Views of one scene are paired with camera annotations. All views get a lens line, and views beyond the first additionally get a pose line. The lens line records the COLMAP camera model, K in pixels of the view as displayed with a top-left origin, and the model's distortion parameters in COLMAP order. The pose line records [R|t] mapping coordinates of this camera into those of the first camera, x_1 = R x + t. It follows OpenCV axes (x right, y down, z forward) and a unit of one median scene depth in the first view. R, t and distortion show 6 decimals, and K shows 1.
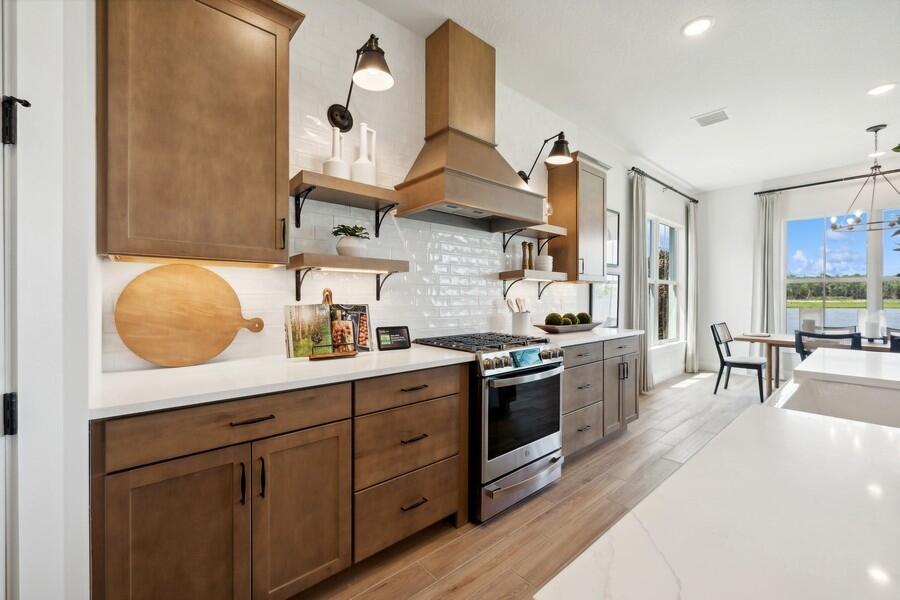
lens RADIAL K [[374.3, 0, 452.5], [0, 374.3, 300.5], [0, 0, 1]] dist [-0.004122, -0.000138]
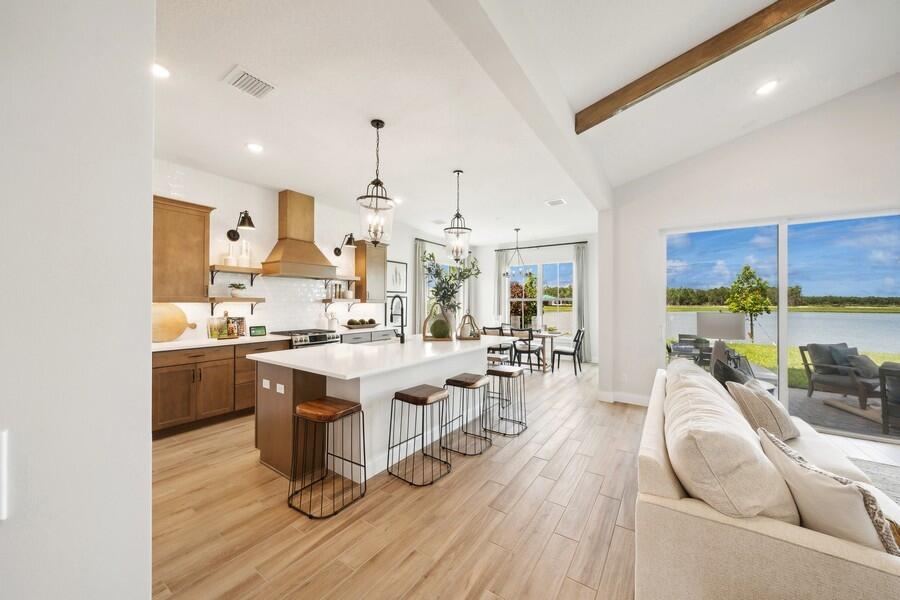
lens RADIAL K [[329.0, 0, 432.0], [0, 329.0, 300.8], [0, 0, 1]] dist [-0.000590, 0.000029]
pose [[0.977859, 0.001929, 0.209255, 0.498121], [0.001237, 0.999887, -0.015000, -0.059321], [-0.209261, 0.014927, 0.977746, -1.294185]]
